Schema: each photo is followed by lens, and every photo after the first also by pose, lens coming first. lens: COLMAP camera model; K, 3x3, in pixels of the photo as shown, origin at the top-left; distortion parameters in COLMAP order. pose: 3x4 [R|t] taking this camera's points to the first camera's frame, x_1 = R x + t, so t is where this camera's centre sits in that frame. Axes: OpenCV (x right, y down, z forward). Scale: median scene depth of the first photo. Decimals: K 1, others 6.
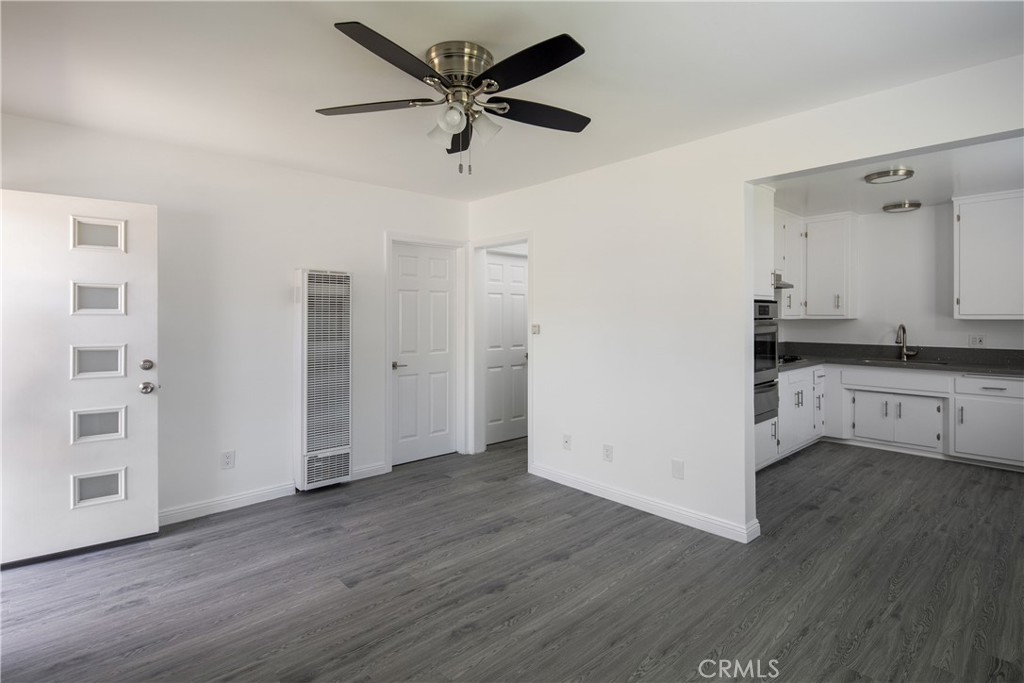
lens RADIAL K [[506.9, 0, 535.0], [0, 506.9, 314.8], [0, 0, 1]] dist [0.013260, -0.001136]
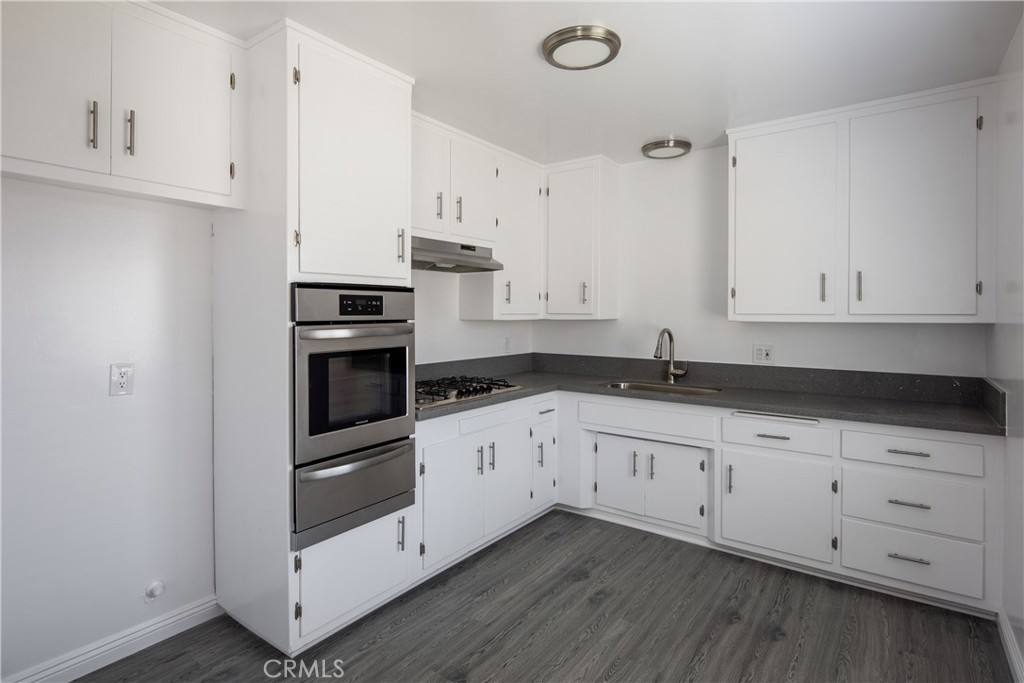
lens RADIAL K [[529.8, 0, 512.5], [0, 529.8, 311.6], [0, 0, 1]] dist [0.020694, -0.001462]
pose [[0.984513, 0.003303, 0.175279, 0.404304], [-0.003514, 0.999993, 0.000899, -0.002460], [-0.175275, -0.001501, 0.984518, 0.363827]]
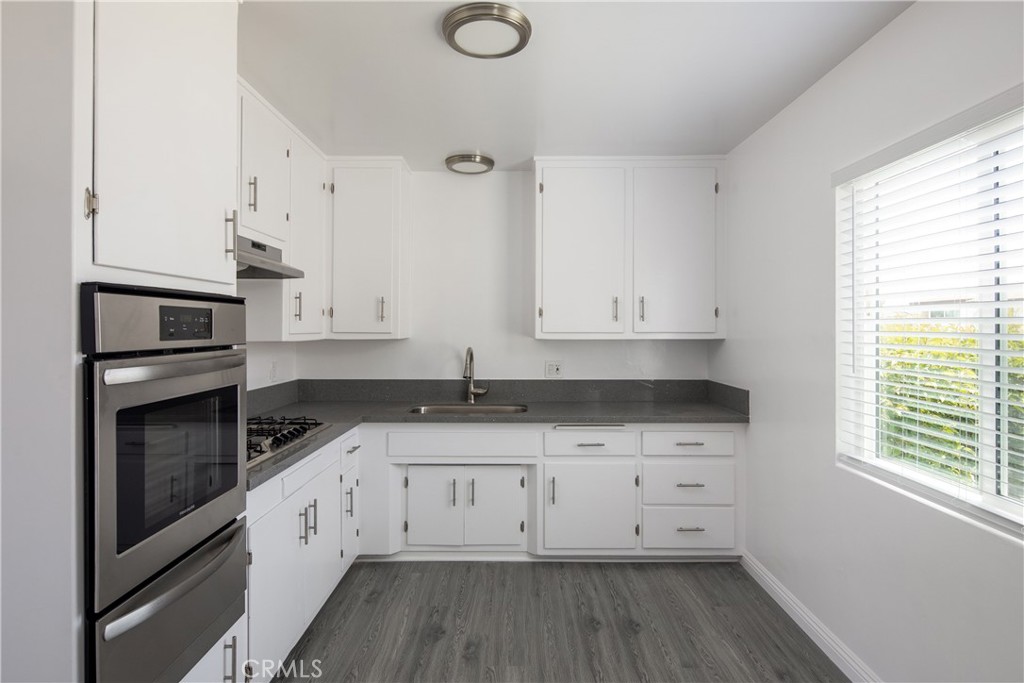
lens RADIAL K [[527.1, 0, 513.2], [0, 527.1, 327.4], [0, 0, 1]] dist [0.021666, 0.000180]
pose [[0.697749, 0.004044, 0.716331, 0.282996], [-0.003066, 0.999992, -0.002659, -0.004573], [-0.716336, -0.000341, 0.697755, 0.498938]]
